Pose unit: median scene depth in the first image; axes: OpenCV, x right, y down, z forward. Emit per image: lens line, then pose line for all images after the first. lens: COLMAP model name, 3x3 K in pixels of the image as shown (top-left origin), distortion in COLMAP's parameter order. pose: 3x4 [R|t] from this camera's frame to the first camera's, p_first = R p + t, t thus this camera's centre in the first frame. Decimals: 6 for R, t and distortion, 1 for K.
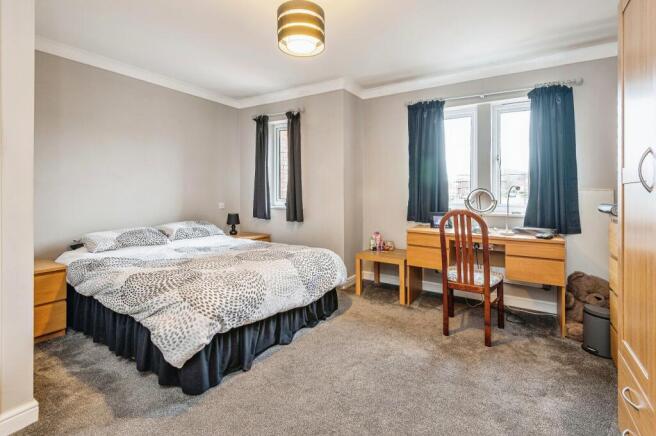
lens RADIAL K [[309.3, 0, 323.8], [0, 309.3, 194.3], [0, 0, 1]] dist [-0.000314, -0.000069]
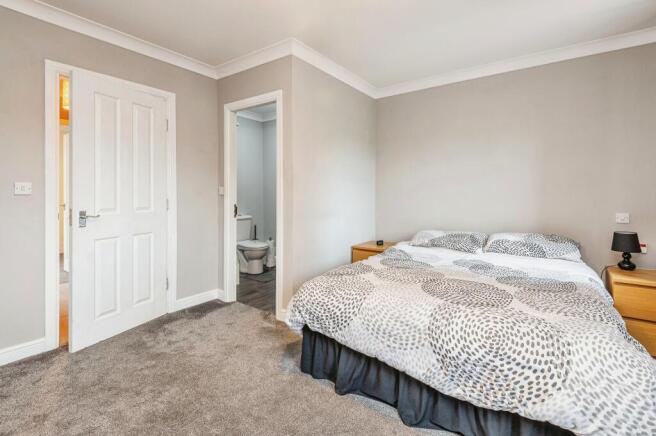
lens RADIAL K [[309.3, 0, 323.8], [0, 309.3, 194.3], [0, 0, 1]] dist [-0.000314, -0.000069]
pose [[-0.076405, -0.011144, -0.997015, 0.656478], [-0.002738, 0.999936, -0.010967, 0.000549], [0.997073, 0.001892, -0.076430, 1.018922]]
